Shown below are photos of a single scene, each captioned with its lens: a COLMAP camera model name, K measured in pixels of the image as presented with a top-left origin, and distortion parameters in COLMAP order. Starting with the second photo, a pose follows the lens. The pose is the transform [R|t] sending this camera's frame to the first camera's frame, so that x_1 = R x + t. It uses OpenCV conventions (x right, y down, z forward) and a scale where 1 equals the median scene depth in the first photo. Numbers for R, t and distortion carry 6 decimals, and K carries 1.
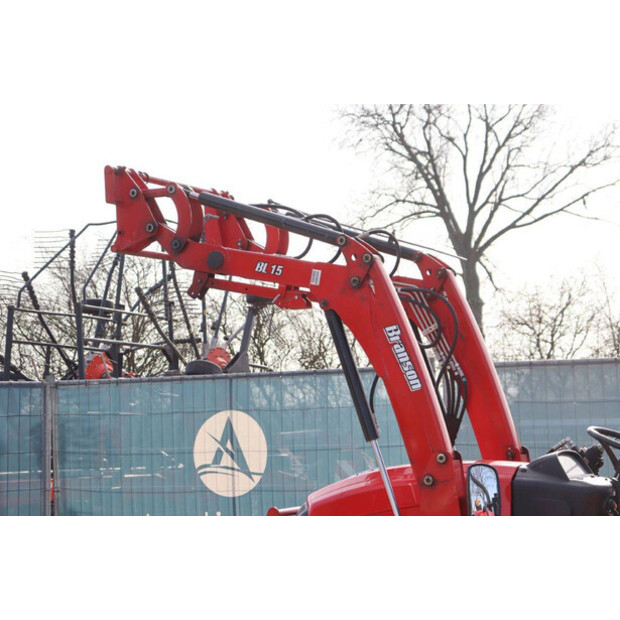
lens RADIAL K [[1474.6, 0, 310.0], [0, 1474.6, 310.0], [0, 0, 1]] dist [0.402021, -0.091056]
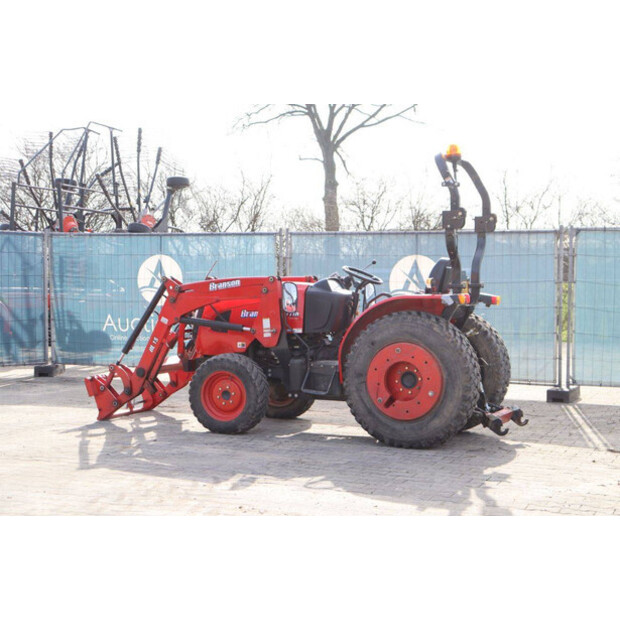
lens RADIAL K [[1166.3, 0, 310.0], [0, 1166.3, 310.0], [0, 0, 1]] dist [0.292927, -0.137178]
pose [[0.995474, 0.028416, 0.090691, -0.002276], [-0.038057, 0.993594, 0.106412, -0.017803], [-0.087086, -0.109382, 0.990178, -0.333741]]
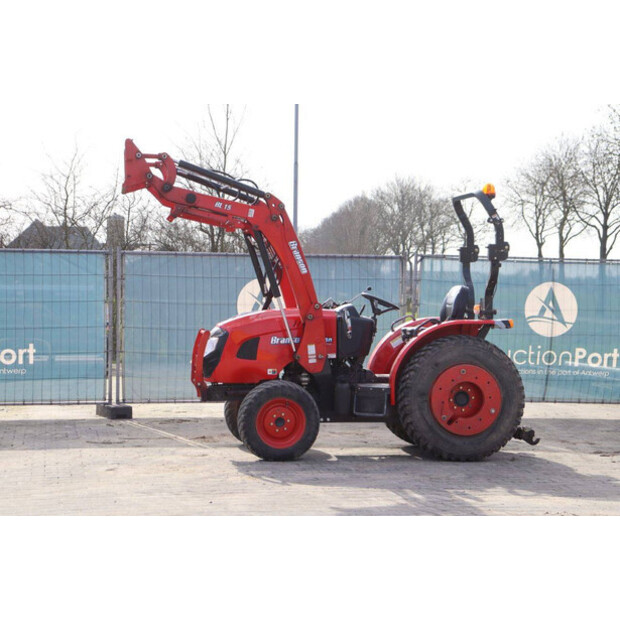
lens RADIAL K [[1386.3, 0, 310.0], [0, 1386.3, 310.0], [0, 0, 1]] dist [0.302575, -0.101026]
pose [[0.793708, 0.022296, 0.607891, -0.606326], [-0.075598, 0.995196, 0.062205, -0.008687], [-0.603584, -0.095328, 0.791580, -0.296405]]
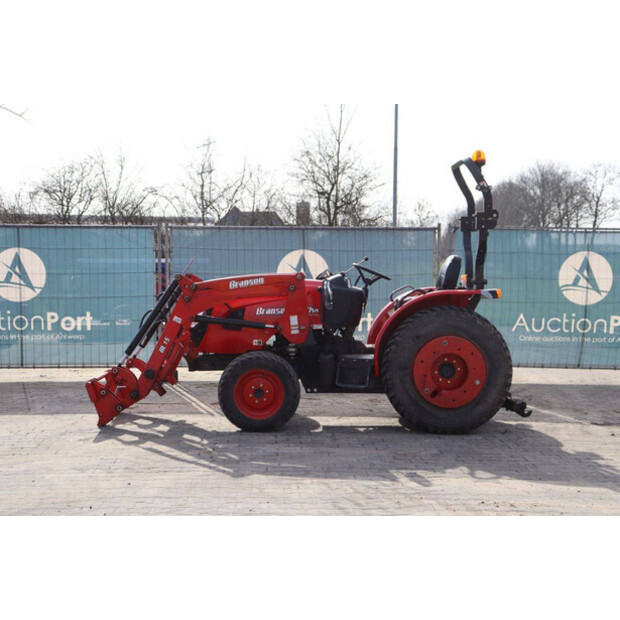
lens RADIAL K [[1114.6, 0, 310.0], [0, 1114.6, 310.0], [0, 0, 1]] dist [0.171460, 0.134426]
pose [[0.877196, 0.005208, 0.480104, -0.355585], [-0.061305, 0.992971, 0.101239, -0.007541], [-0.476202, -0.118239, 0.871350, -0.205844]]
